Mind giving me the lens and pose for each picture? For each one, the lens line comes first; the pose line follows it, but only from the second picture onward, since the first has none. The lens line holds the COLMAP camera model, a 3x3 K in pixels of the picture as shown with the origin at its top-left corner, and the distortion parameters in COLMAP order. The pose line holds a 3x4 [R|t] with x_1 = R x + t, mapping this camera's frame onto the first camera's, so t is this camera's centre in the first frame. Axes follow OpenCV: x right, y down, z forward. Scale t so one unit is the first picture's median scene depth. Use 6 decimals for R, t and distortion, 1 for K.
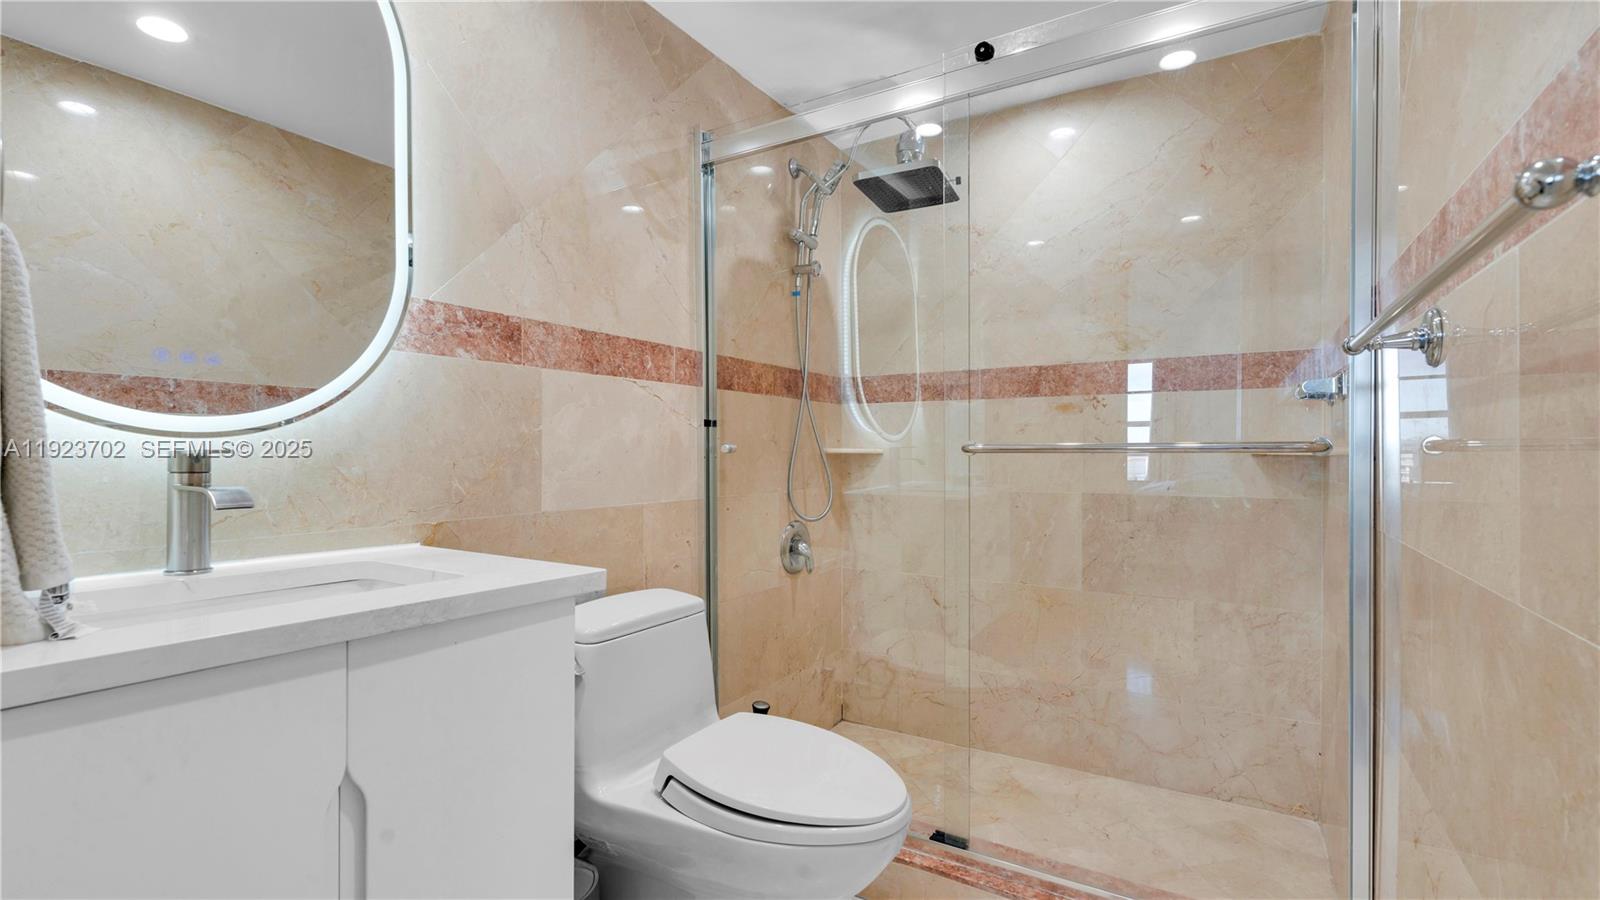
lens RADIAL K [[701.8, 0, 790.8], [0, 701.8, 455.6], [0, 0, 1]] dist [-0.007417, 0.000910]
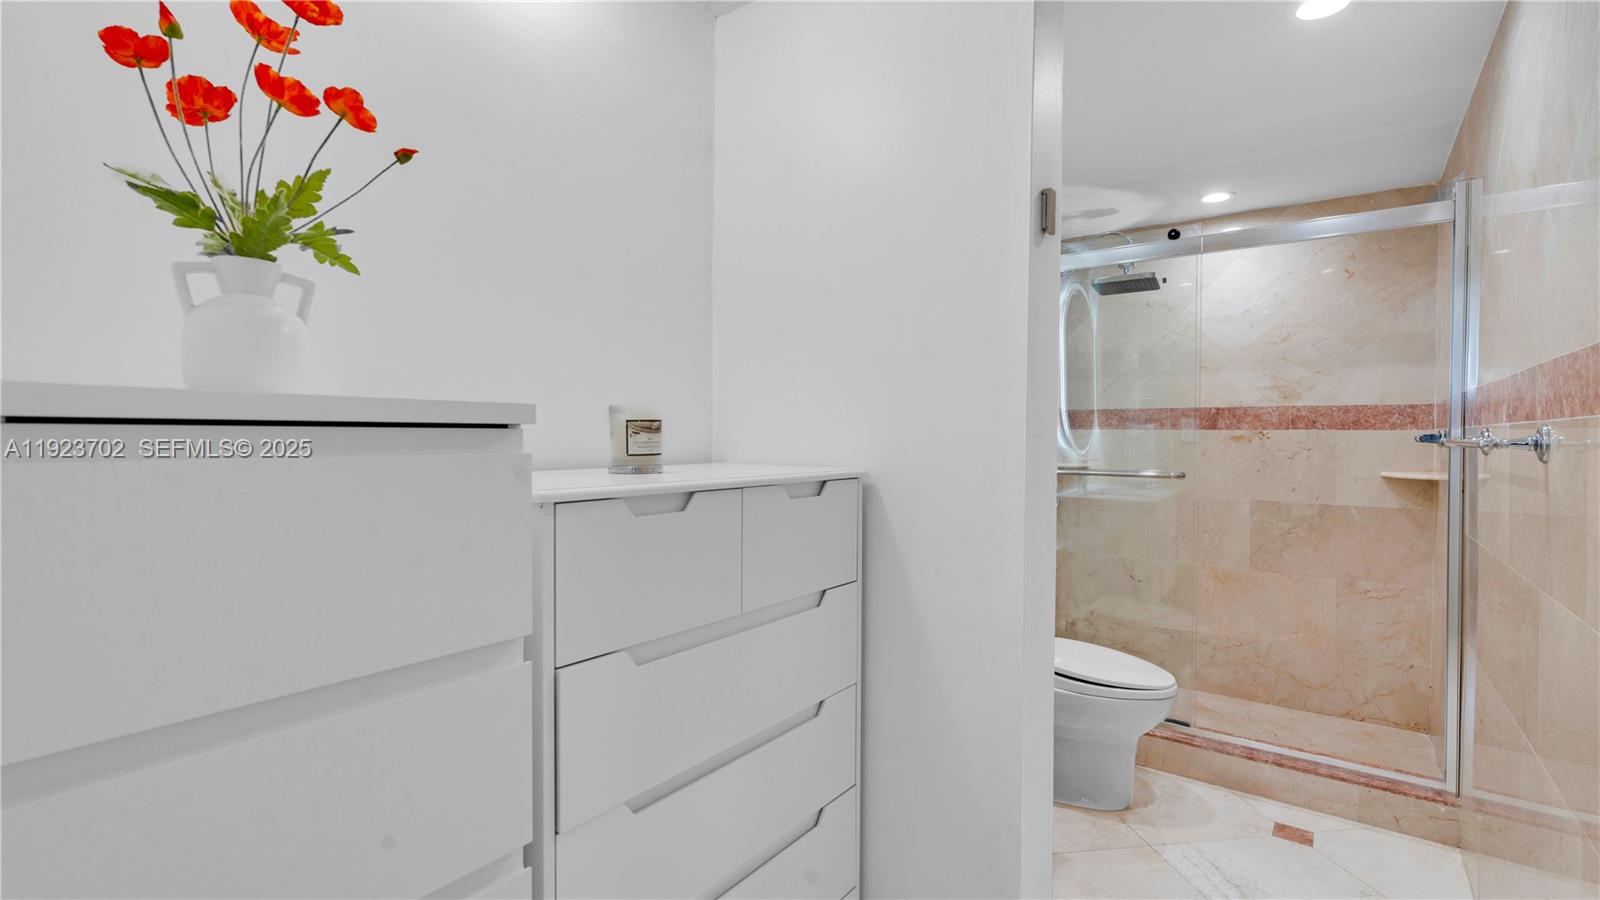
lens RADIAL K [[701.8, 0, 812.4], [0, 701.8, 441.5], [0, 0, 1]] dist [-0.007417, 0.000910]
pose [[0.996054, 0.008816, -0.088306, -0.344041], [-0.008637, 0.999960, 0.002412, -0.061726], [0.088324, -0.001640, 0.996090, -0.481930]]
